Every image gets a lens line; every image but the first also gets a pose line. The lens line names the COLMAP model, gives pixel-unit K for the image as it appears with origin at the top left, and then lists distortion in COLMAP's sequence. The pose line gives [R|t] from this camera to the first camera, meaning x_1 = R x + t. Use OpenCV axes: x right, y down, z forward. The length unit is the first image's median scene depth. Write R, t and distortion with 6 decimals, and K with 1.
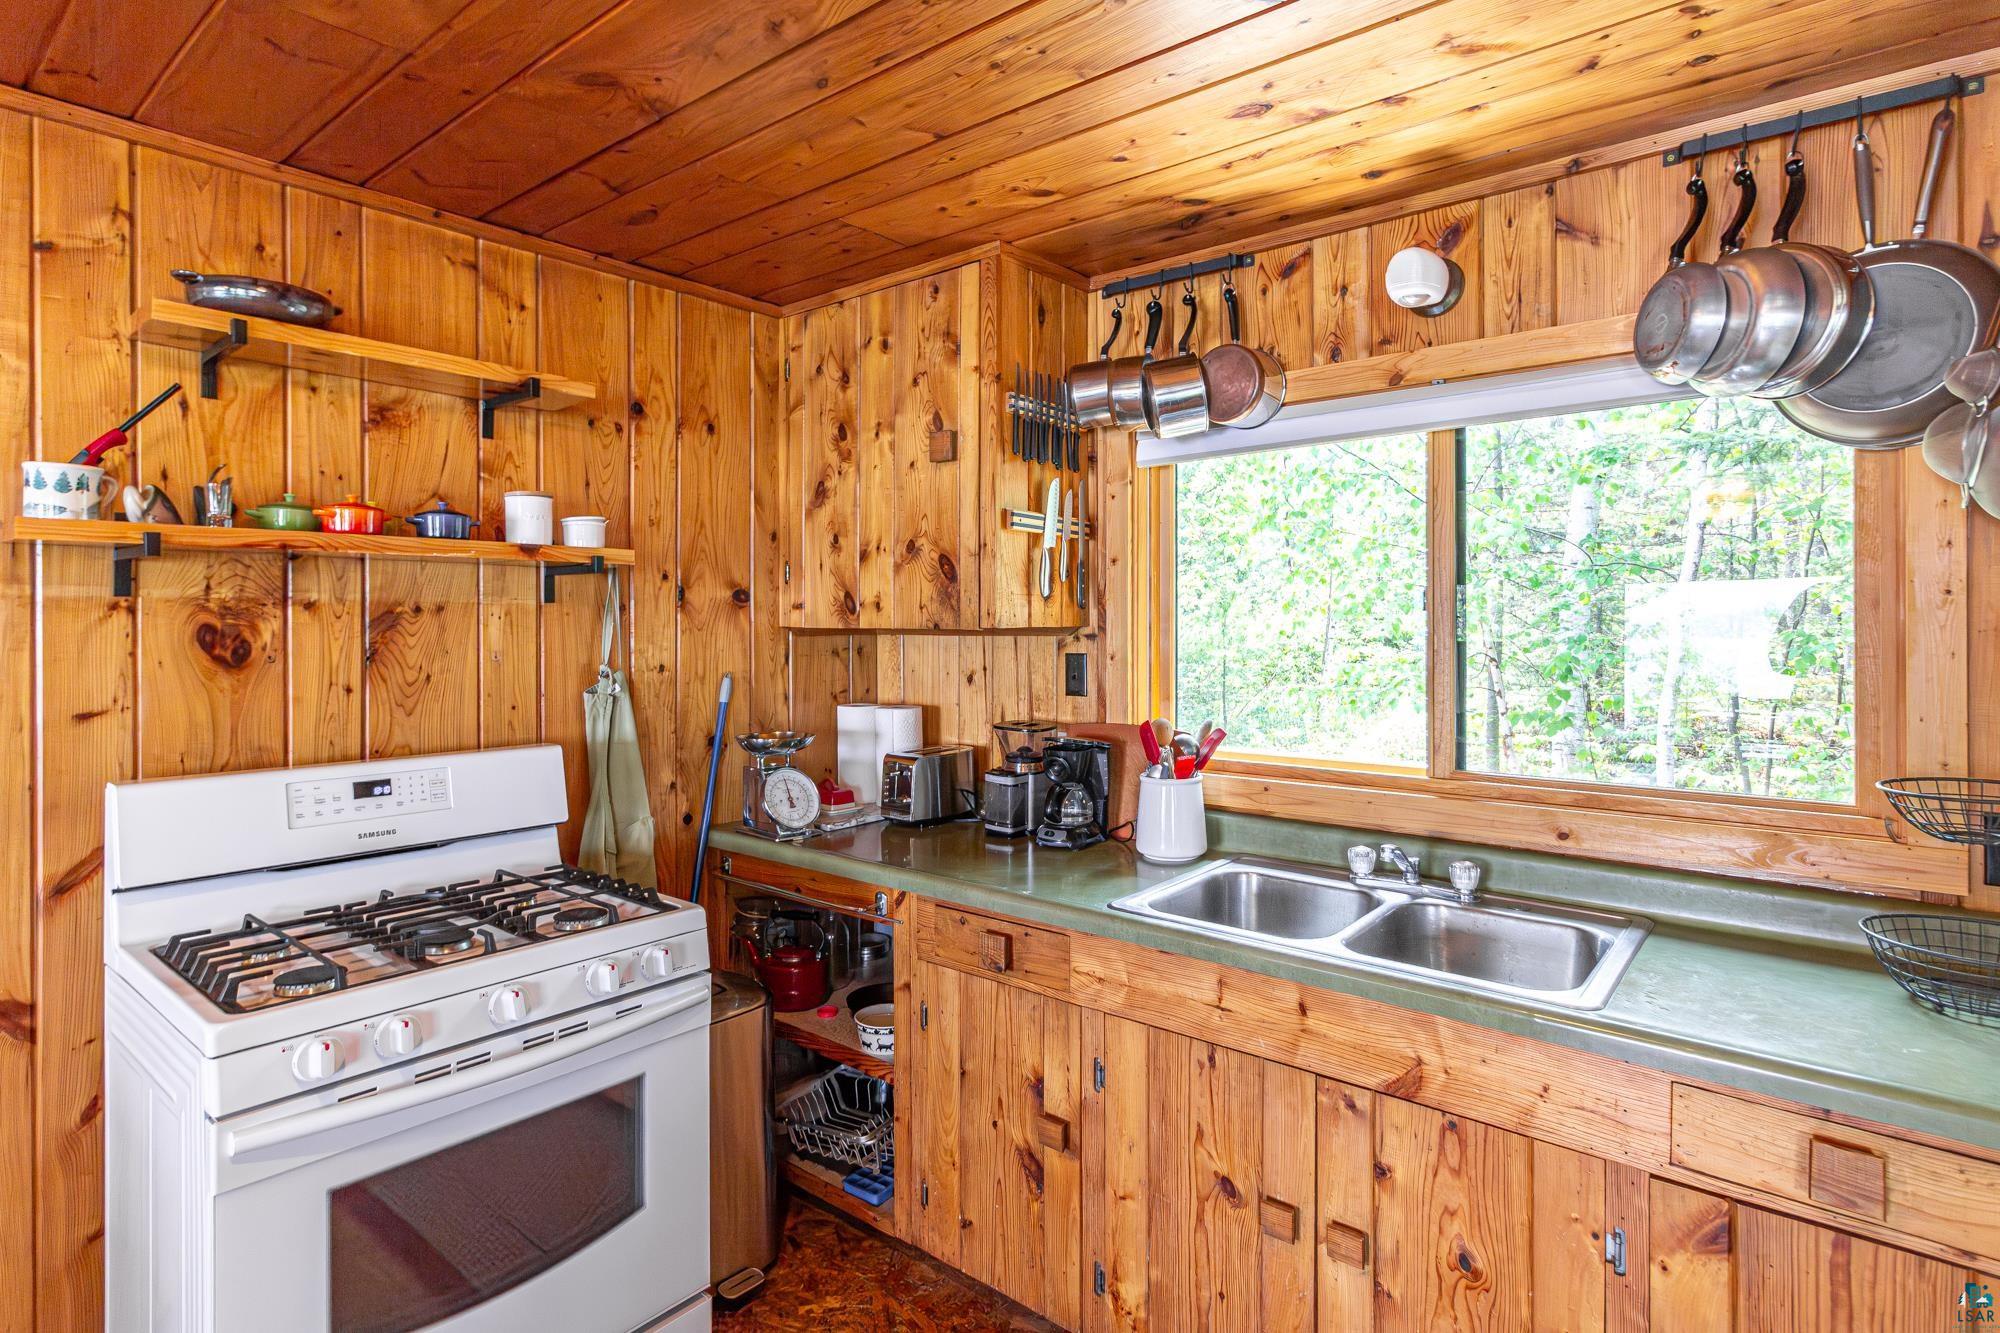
lens RADIAL K [[1031.4, 0, 1012.7], [0, 1031.4, 619.7], [0, 0, 1]] dist [0.002032, -0.000135]
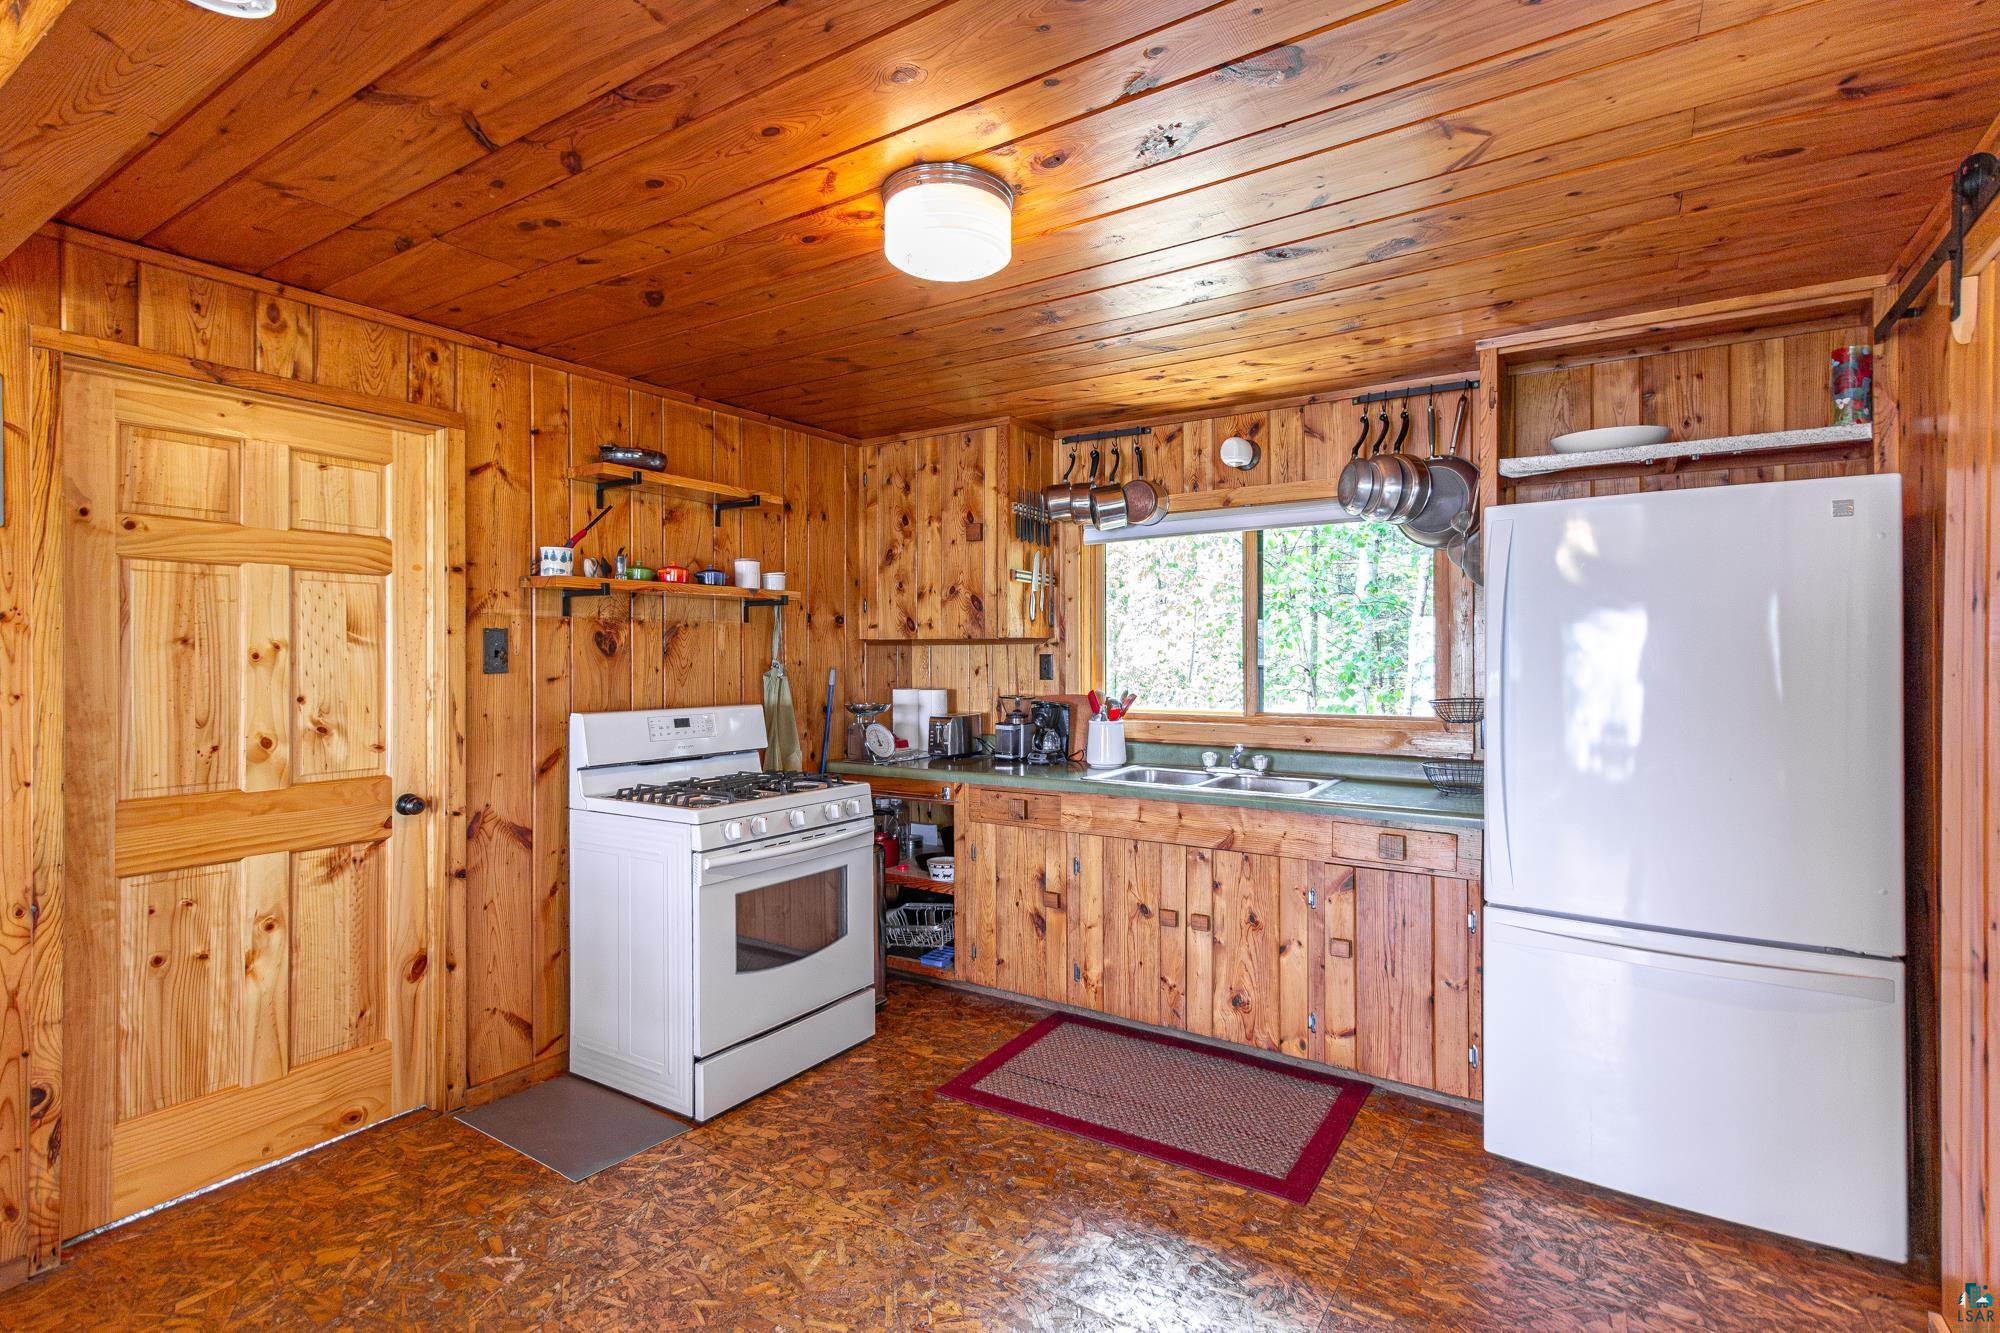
lens RADIAL K [[950.9, 0, 1027.8], [0, 950.9, 653.2], [0, 0, 1]] dist [0.001121, 0.000683]
pose [[0.992332, -0.002461, 0.123573, -0.194169], [0.002288, 0.999996, 0.001548, 0.034773], [-0.123576, -0.001253, 0.992334, -0.646783]]
